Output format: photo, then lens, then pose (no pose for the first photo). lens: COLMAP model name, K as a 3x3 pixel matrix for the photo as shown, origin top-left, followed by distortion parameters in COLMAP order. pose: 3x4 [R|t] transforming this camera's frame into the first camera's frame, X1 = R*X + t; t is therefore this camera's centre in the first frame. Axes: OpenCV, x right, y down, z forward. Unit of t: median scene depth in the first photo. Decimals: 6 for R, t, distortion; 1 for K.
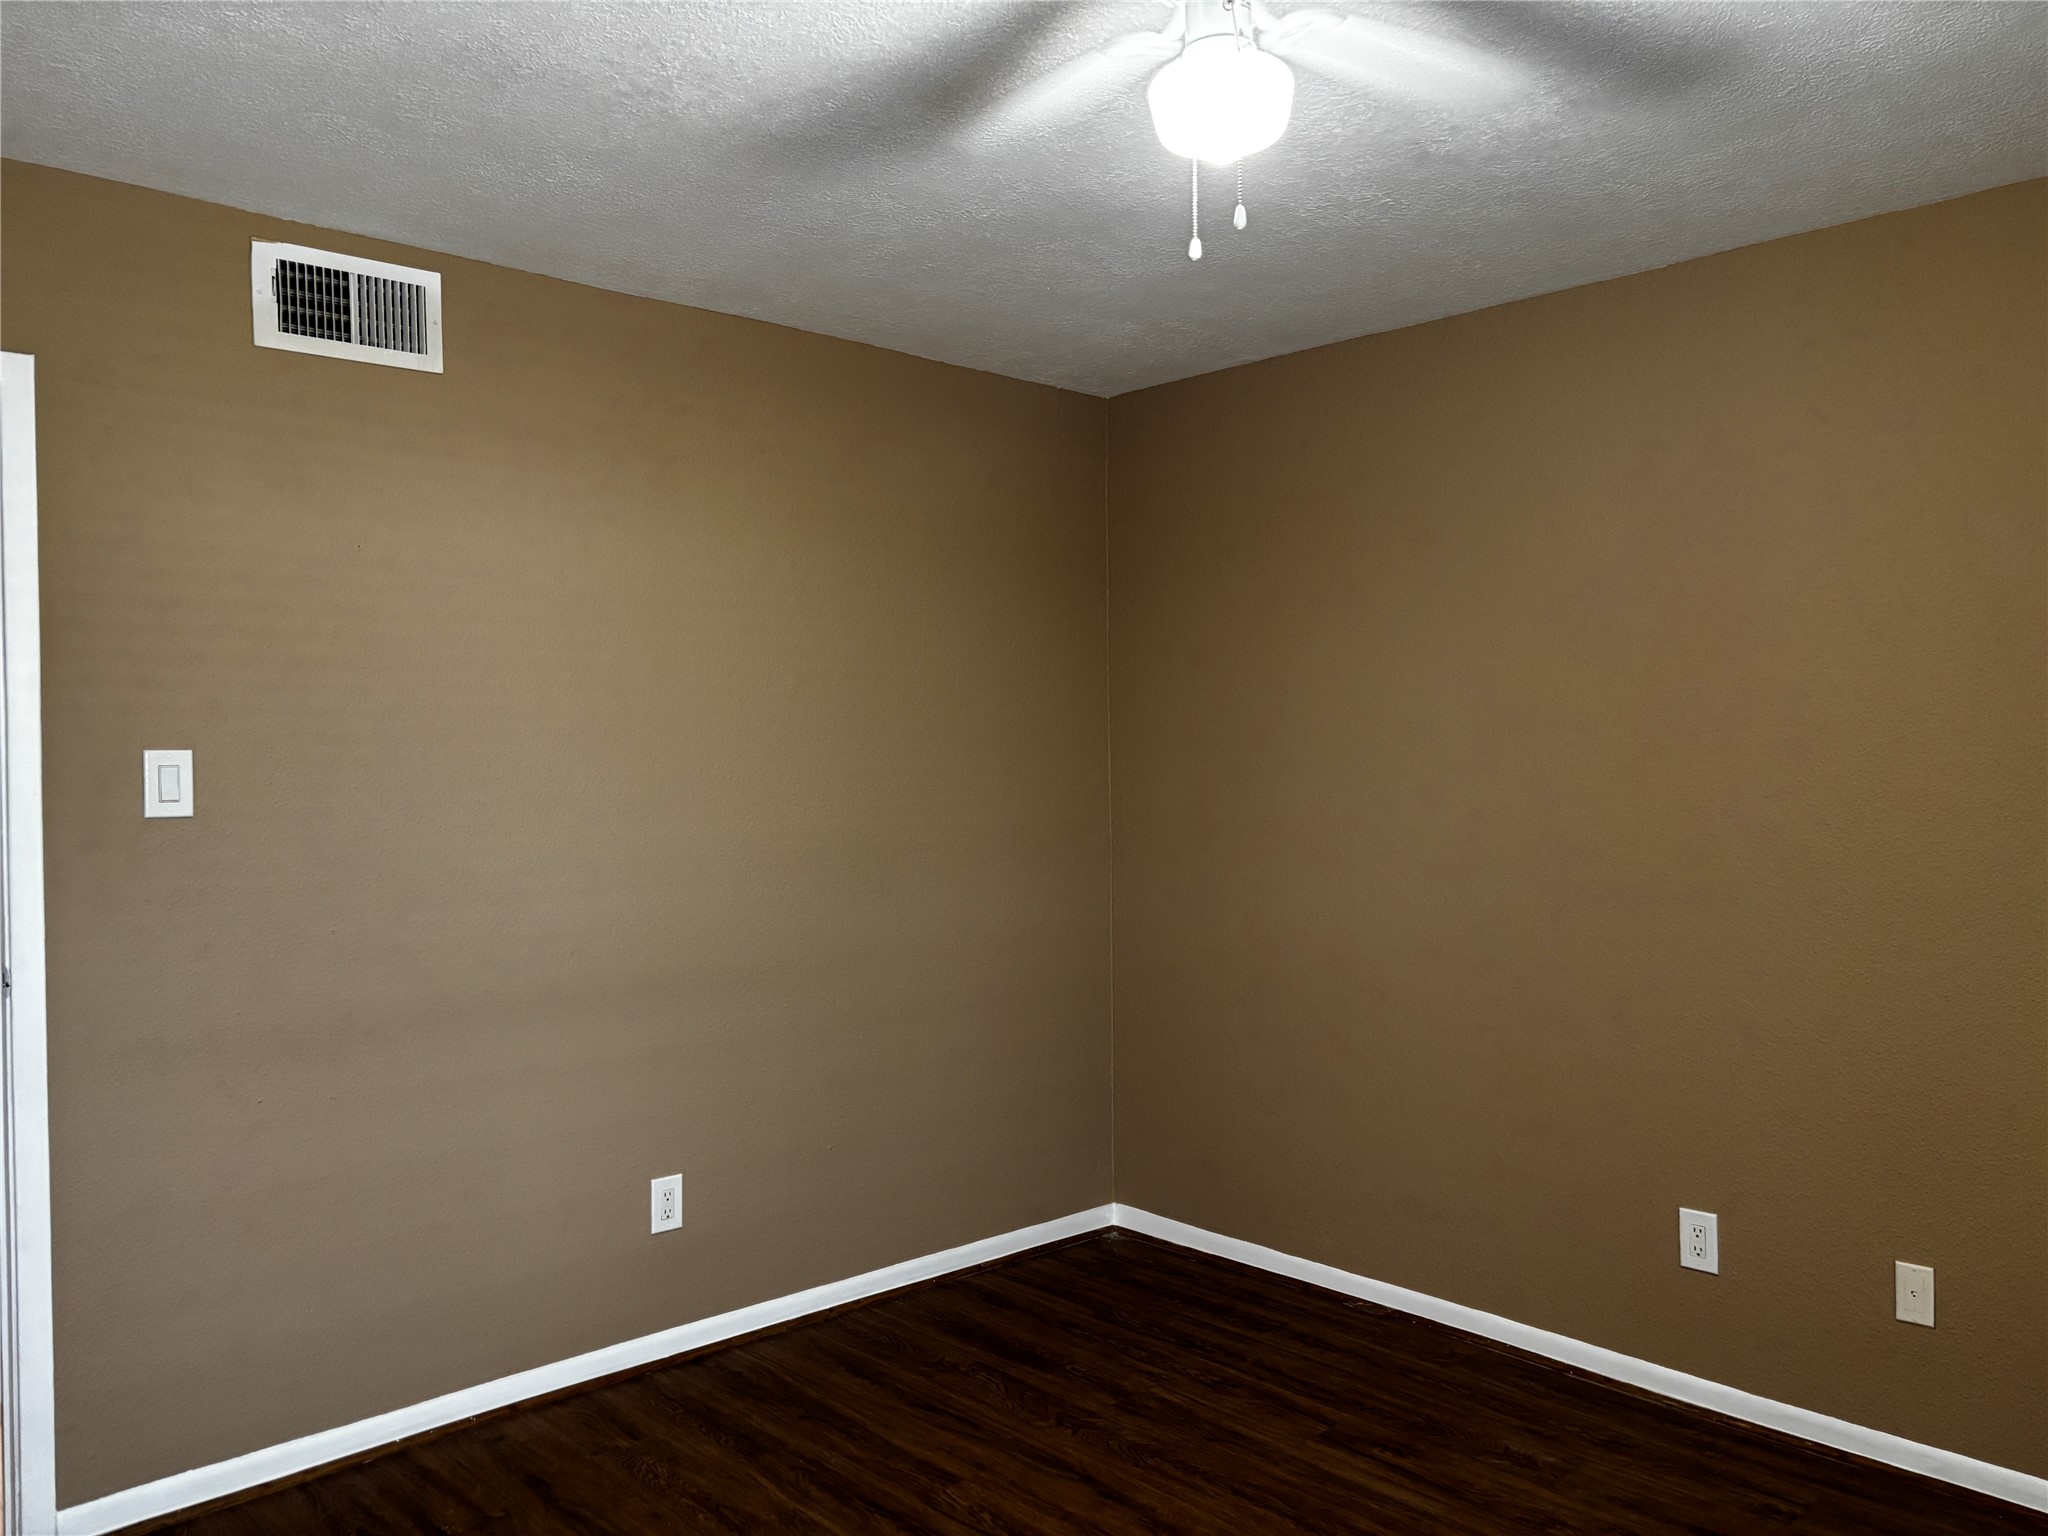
lens RADIAL K [[1555.2, 0, 1019.8], [0, 1555.2, 758.3], [0, 0, 1]] dist [0.034884, -0.041997]
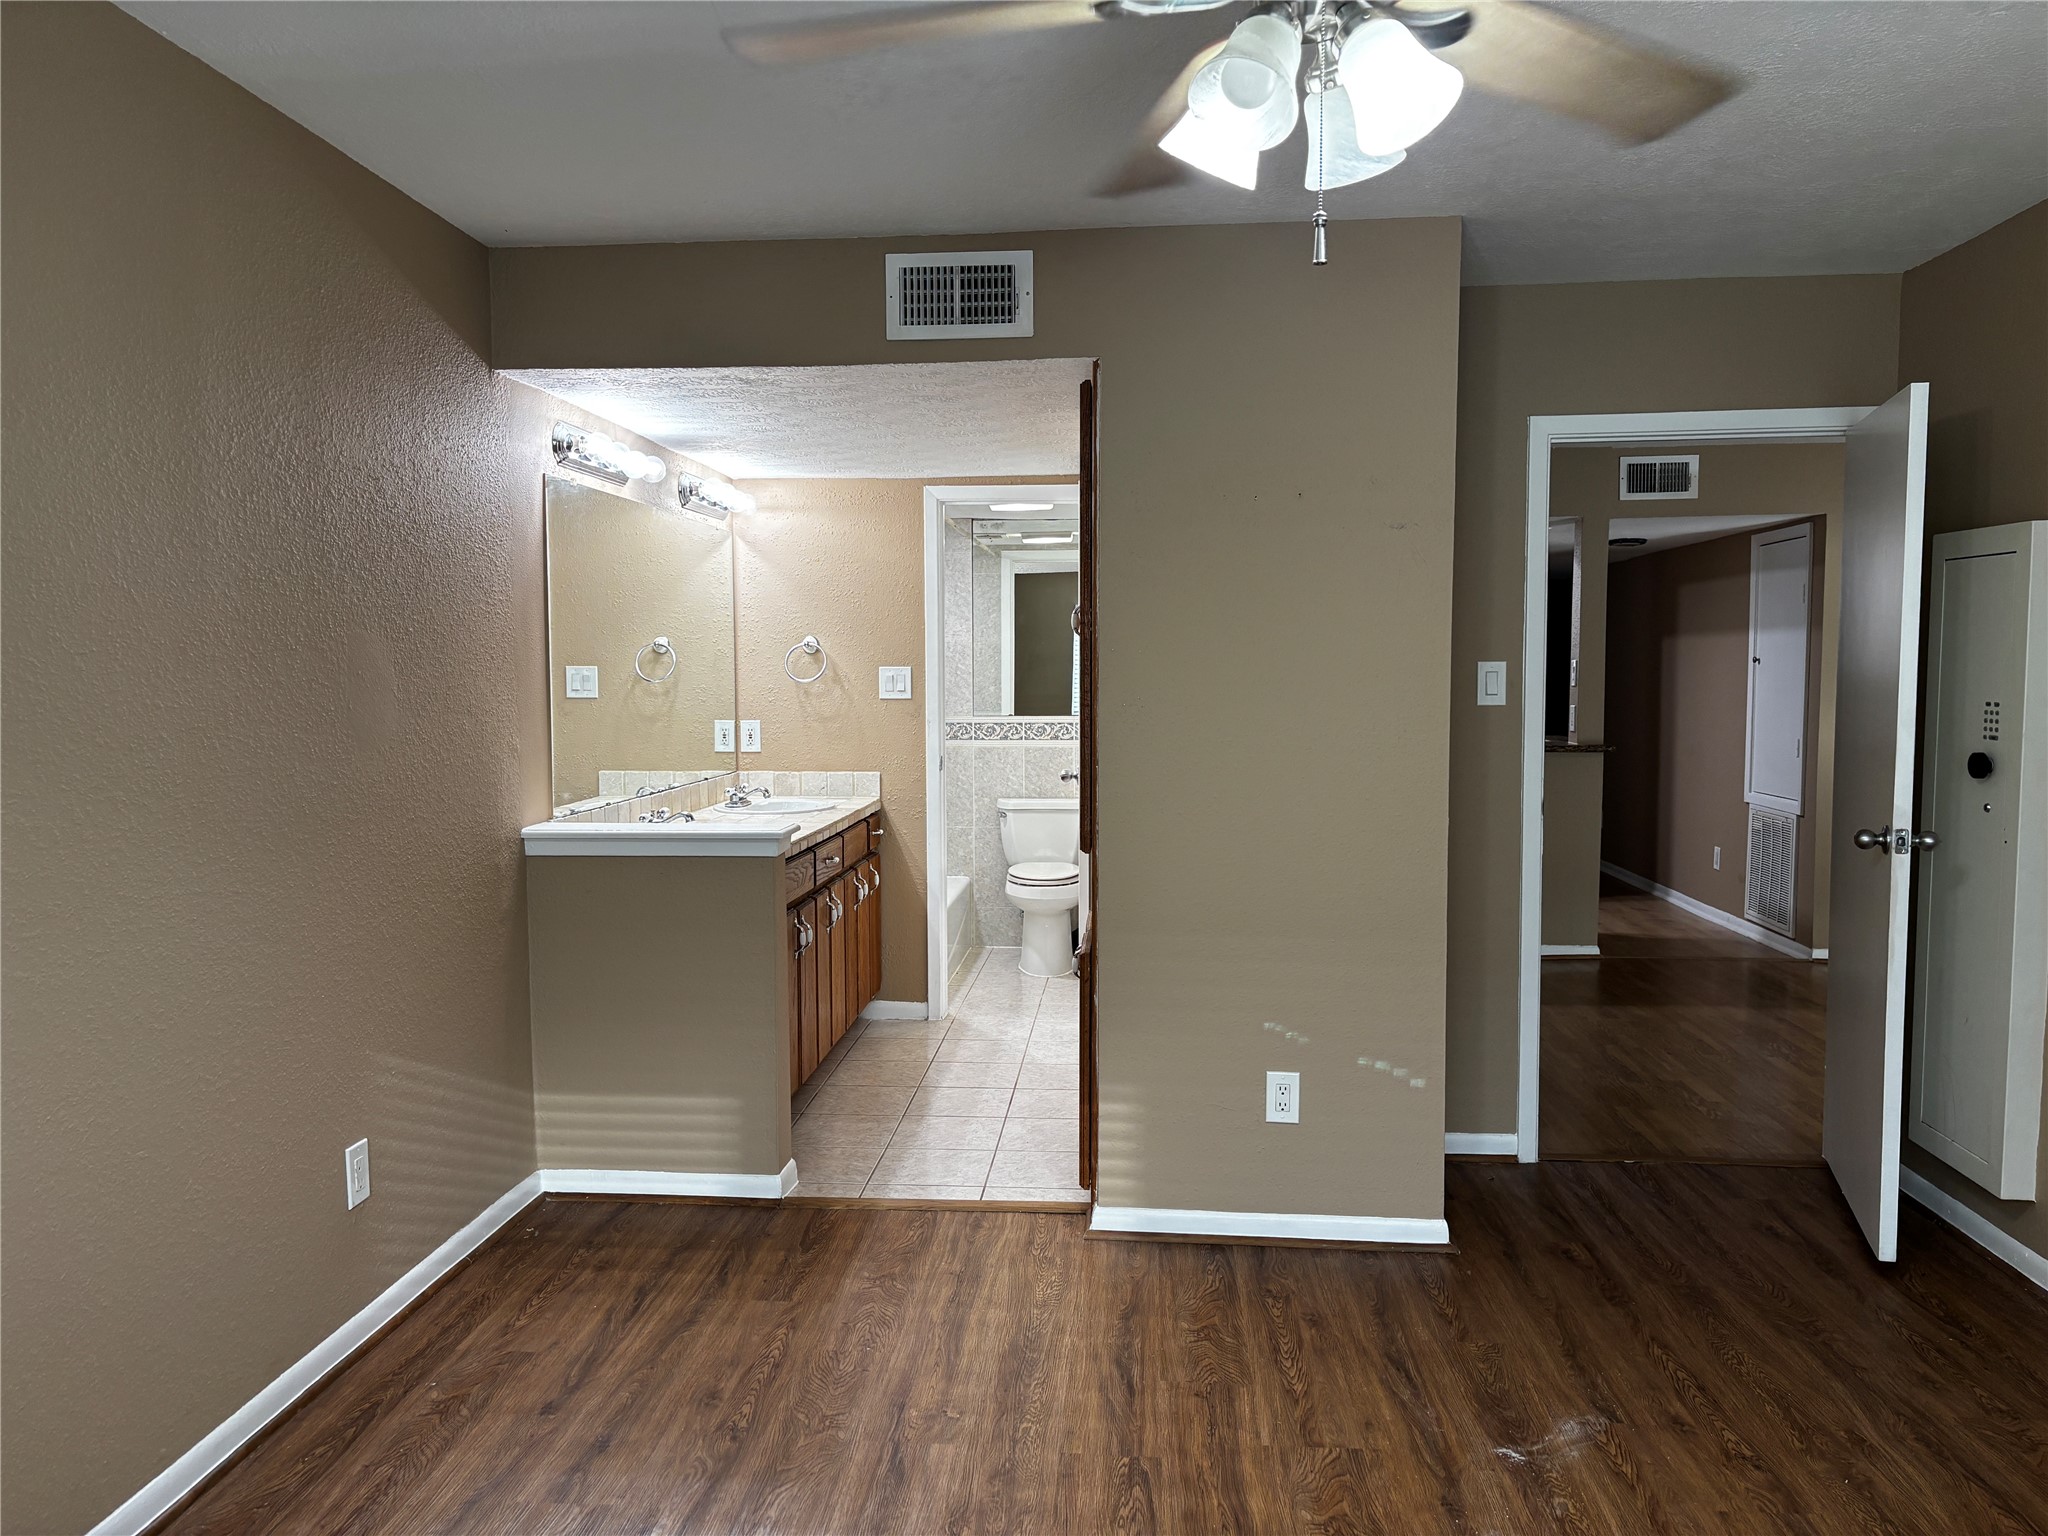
lens RADIAL K [[1555.2, 0, 1019.6], [0, 1555.2, 763.2], [0, 0, 1]] dist [0.034884, -0.041997]
pose [[0.682615, 0.069347, -0.727481, 0.415027], [-0.017879, 0.996774, 0.078241, -0.019489], [0.730560, -0.040402, 0.681653, 0.166028]]
